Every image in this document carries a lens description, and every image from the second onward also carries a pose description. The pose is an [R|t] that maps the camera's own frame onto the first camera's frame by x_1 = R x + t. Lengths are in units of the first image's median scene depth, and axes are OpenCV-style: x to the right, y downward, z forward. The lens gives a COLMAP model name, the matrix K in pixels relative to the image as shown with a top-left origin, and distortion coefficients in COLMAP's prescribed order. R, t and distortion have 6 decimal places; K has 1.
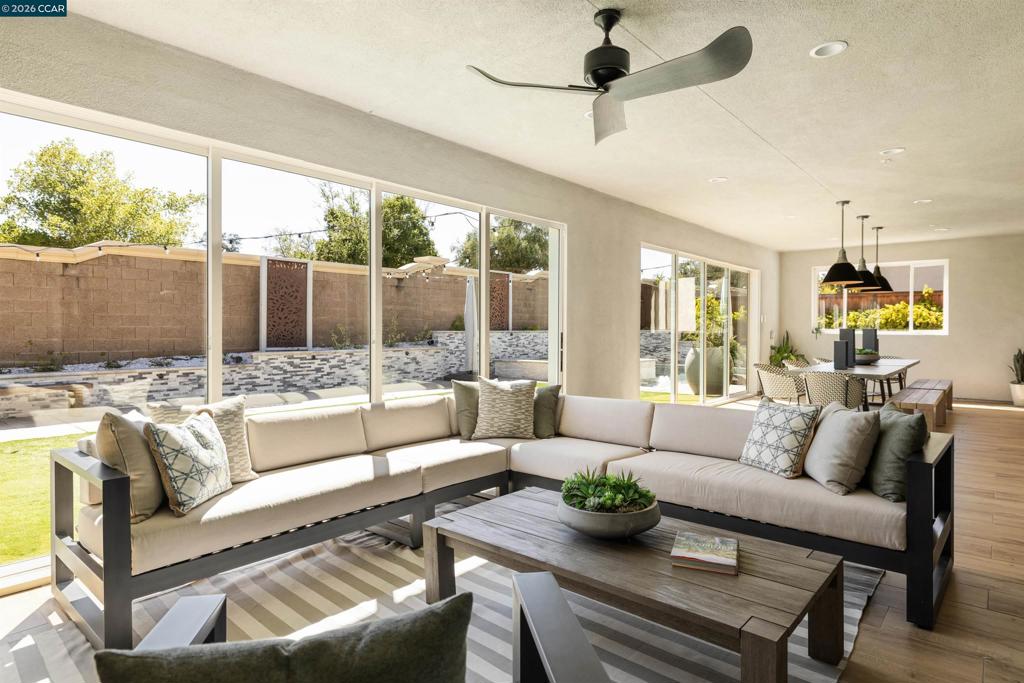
lens RADIAL K [[579.9, 0, 511.0], [0, 579.9, 339.2], [0, 0, 1]] dist [0.001651, -0.000169]
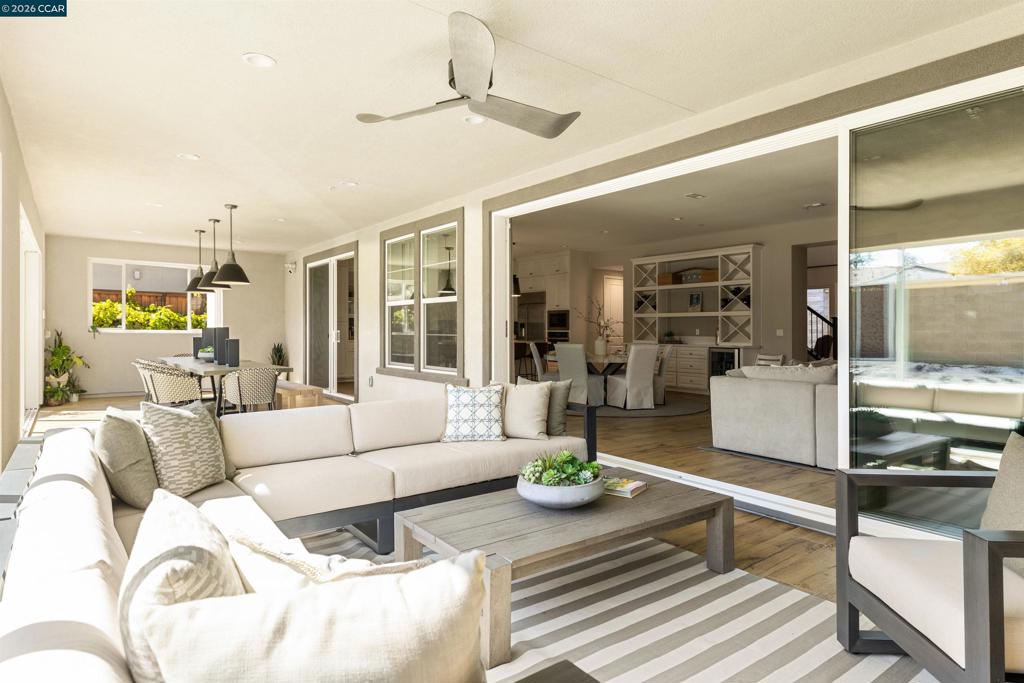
lens RADIAL K [[579.9, 0, 510.5], [0, 579.9, 335.0], [0, 0, 1]] dist [0.001651, -0.000169]
pose [[0.199503, -0.007769, 0.979866, -0.583564], [0.013268, 0.999898, 0.005227, -0.006061], [-0.979807, 0.011959, 0.199586, 0.511485]]
